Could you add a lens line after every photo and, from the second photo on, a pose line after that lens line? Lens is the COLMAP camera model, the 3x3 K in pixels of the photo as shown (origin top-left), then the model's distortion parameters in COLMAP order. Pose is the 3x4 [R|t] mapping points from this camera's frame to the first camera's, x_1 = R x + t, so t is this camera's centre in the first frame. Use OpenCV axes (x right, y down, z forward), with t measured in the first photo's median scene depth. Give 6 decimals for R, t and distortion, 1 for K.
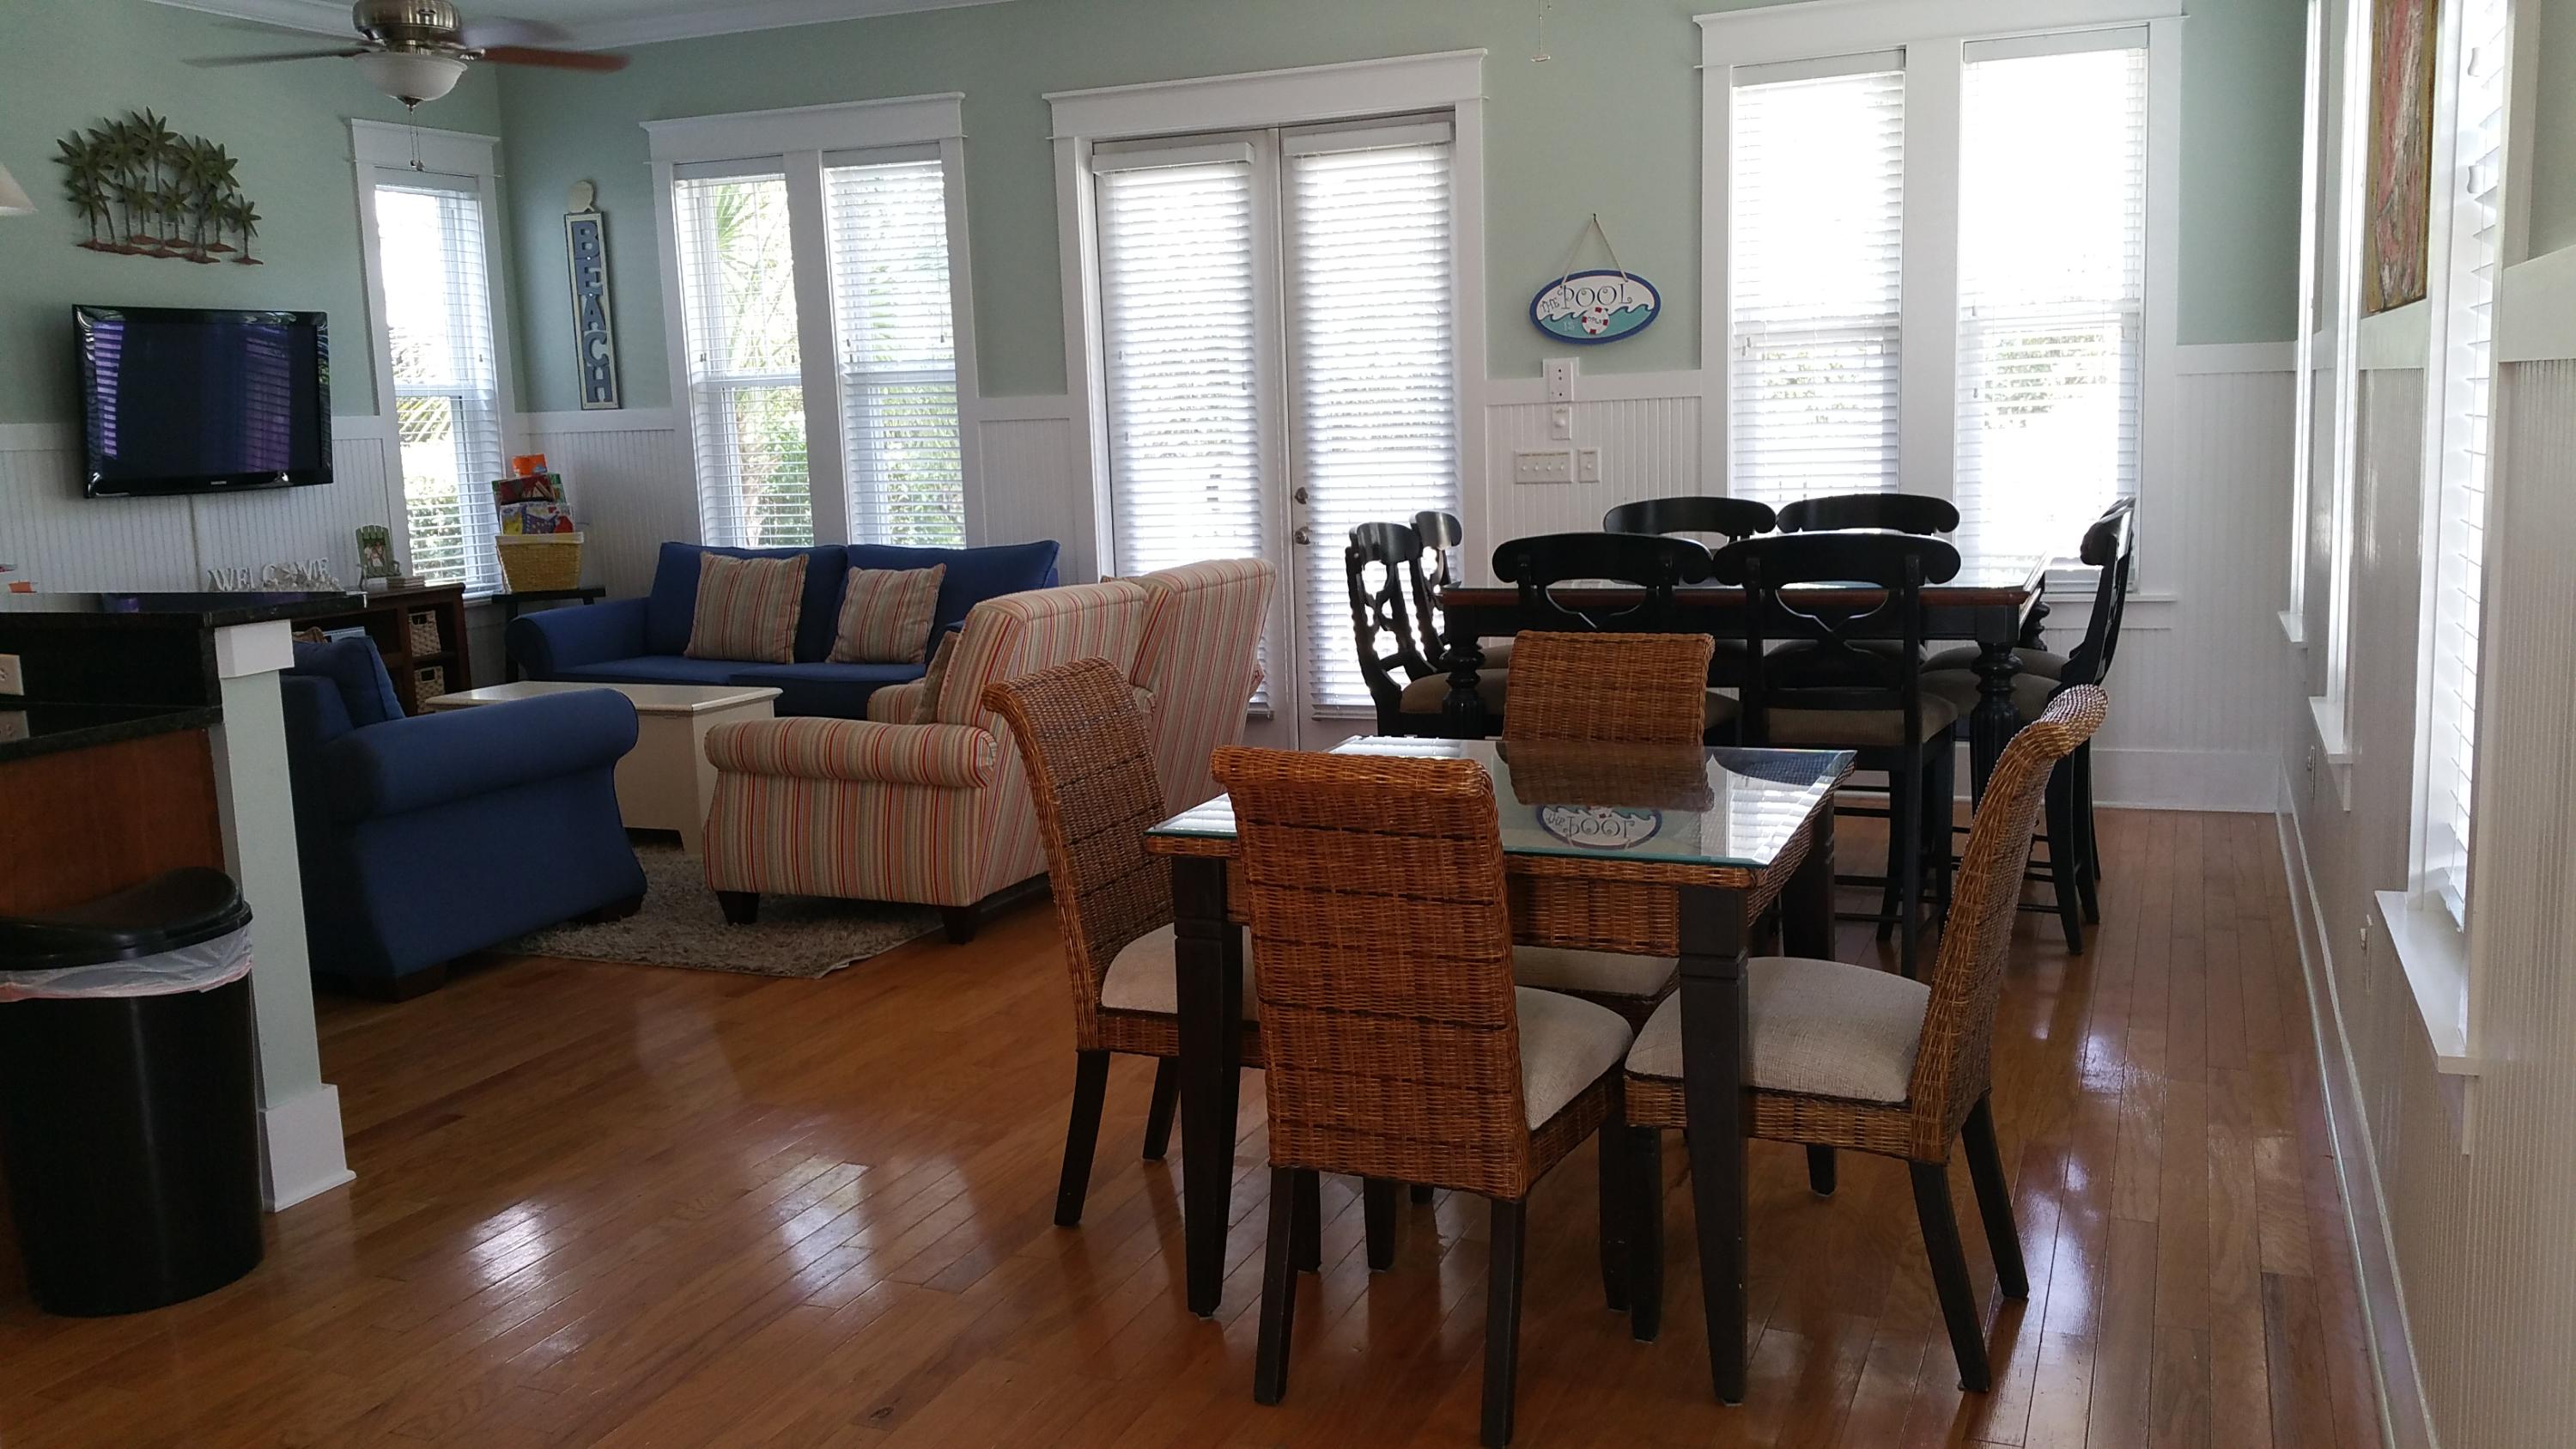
lens RADIAL K [[2123.3, 0, 1289.5], [0, 2123.3, 716.4], [0, 0, 1]] dist [0.092024, -0.174121]
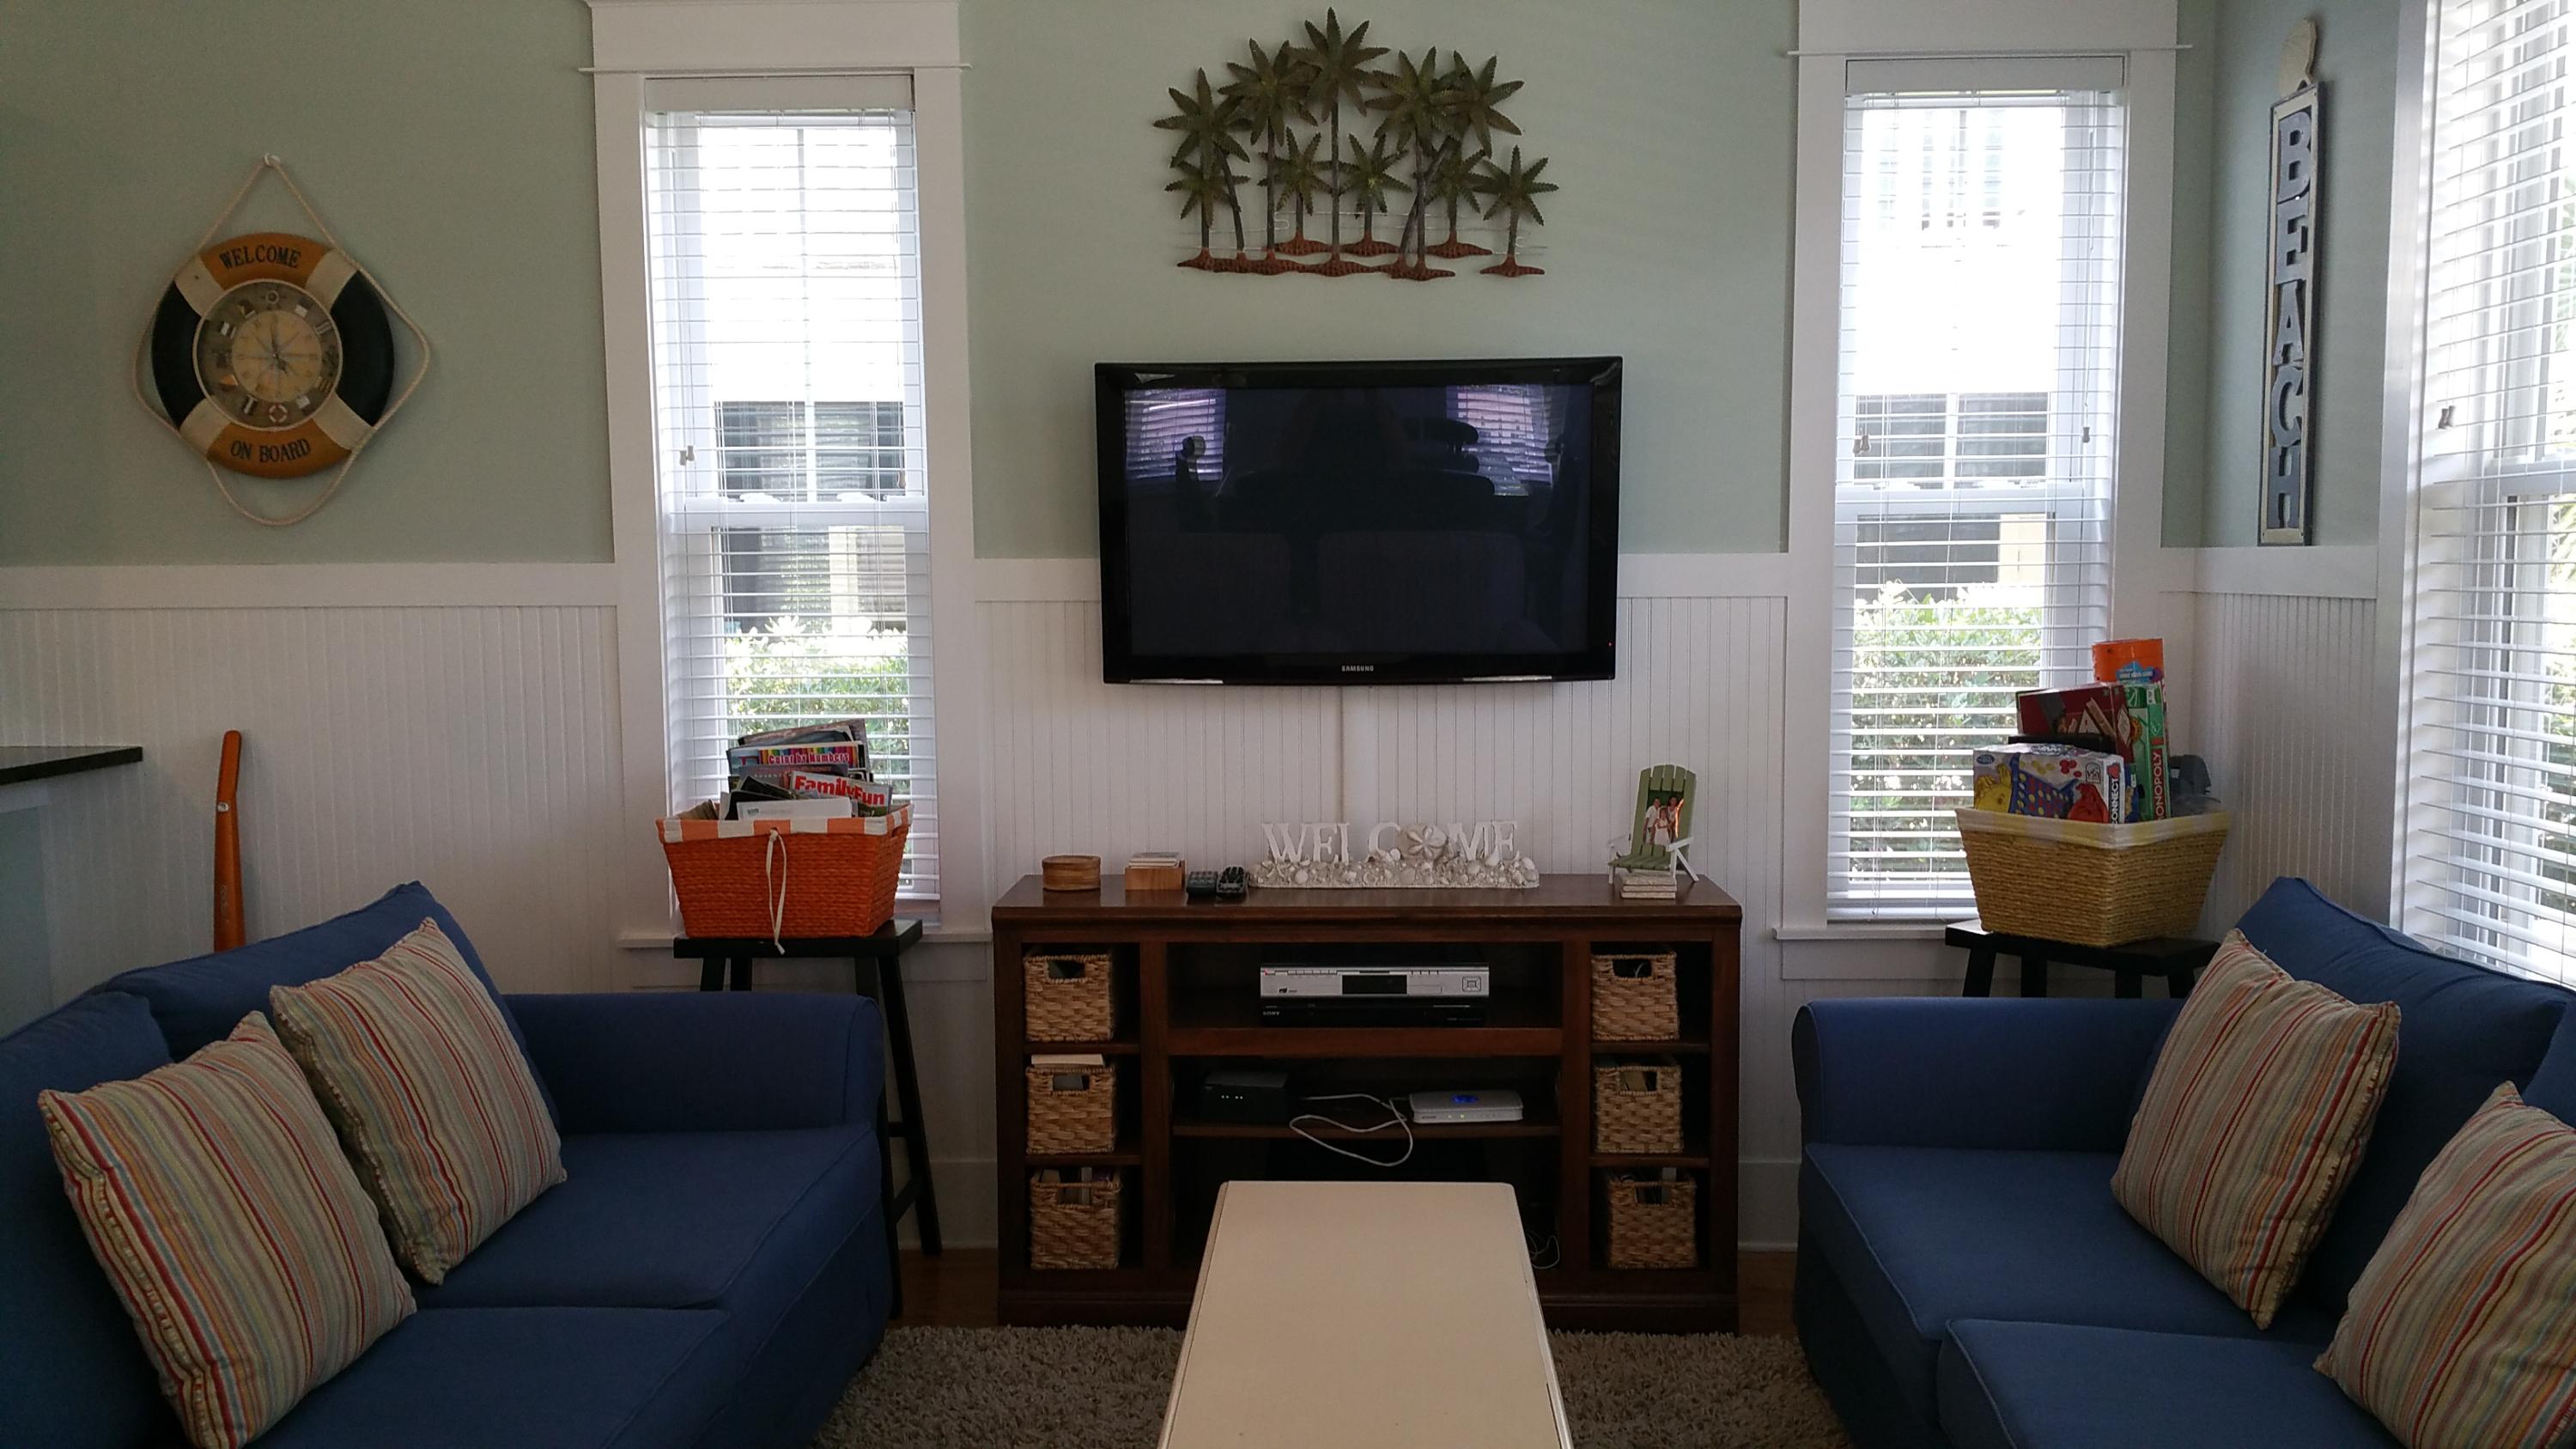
lens RADIAL K [[2123.3, 0, 1255.1], [0, 2123.3, 770.8], [0, 0, 1]] dist [0.092024, -0.174121]
pose [[0.354989, 0.123413, -0.926689, 0.013847], [-0.137980, 0.987309, 0.078630, -0.122267], [0.924632, 0.099952, 0.367513, 0.769838]]
